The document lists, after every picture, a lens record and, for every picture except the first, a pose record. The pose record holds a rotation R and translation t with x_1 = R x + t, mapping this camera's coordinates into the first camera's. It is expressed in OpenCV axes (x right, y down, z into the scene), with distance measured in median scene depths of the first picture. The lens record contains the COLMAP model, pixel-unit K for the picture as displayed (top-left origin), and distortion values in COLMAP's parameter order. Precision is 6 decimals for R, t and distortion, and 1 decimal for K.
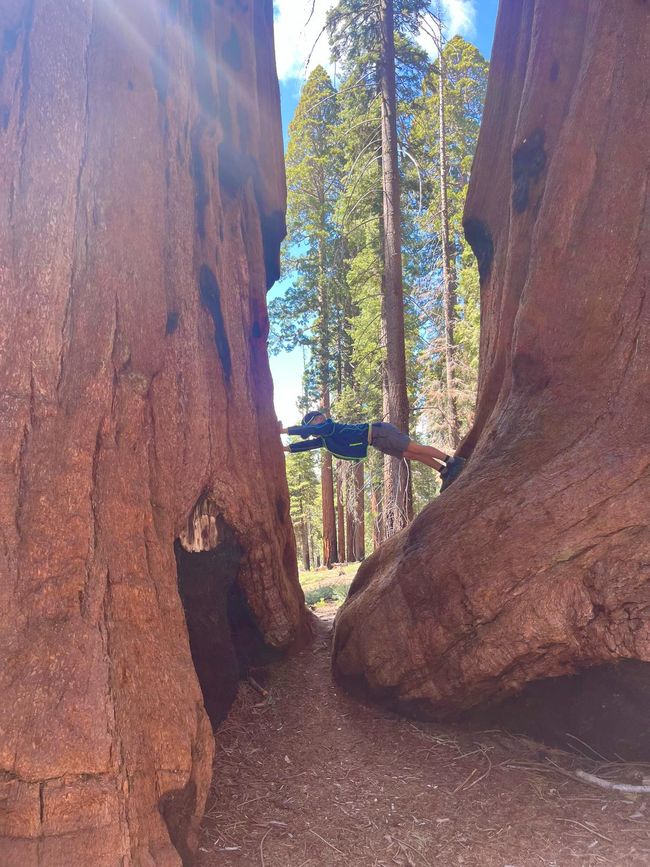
lens RADIAL K [[671.5, 0, 334.5], [0, 671.5, 430.0], [0, 0, 1]] dist [0.042564, -0.063282]
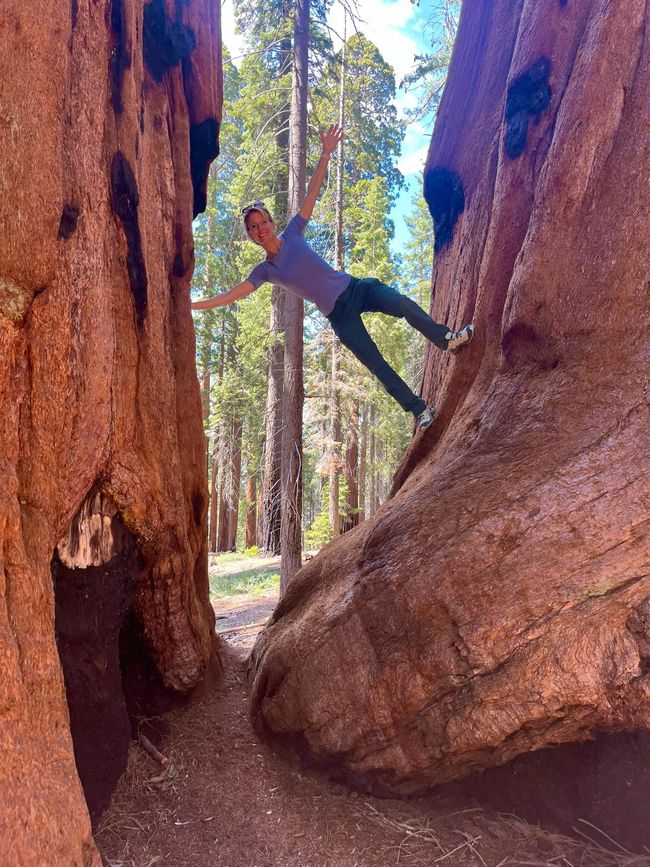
lens RADIAL K [[671.5, 0, 336.1], [0, 671.5, 418.7], [0, 0, 1]] dist [0.042564, -0.063282]
pose [[0.981014, 0.061589, 0.183895, -0.083261], [-0.061543, 0.998087, -0.005962, 0.016859], [-0.183911, -0.005468, 0.982928, 0.269324]]
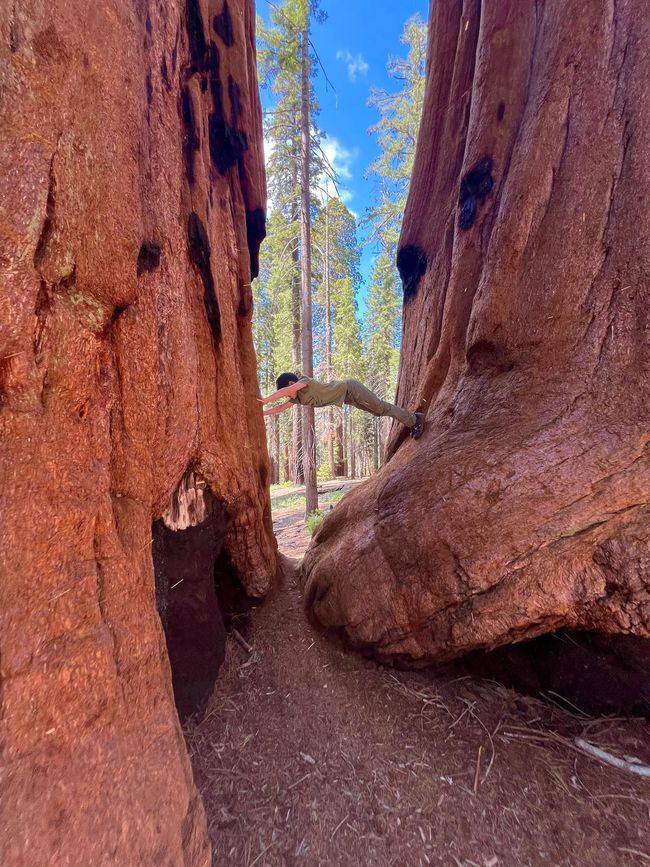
lens RADIAL K [[360.3, 0, 330.0], [0, 360.3, 429.7], [0, 0, 1]] dist [-0.011822, 0.002365]
pose [[0.982230, 0.015360, 0.187050, -0.096578], [-0.024472, 0.998618, 0.046502, 0.015975], [-0.186077, -0.050253, 0.981249, 0.469269]]
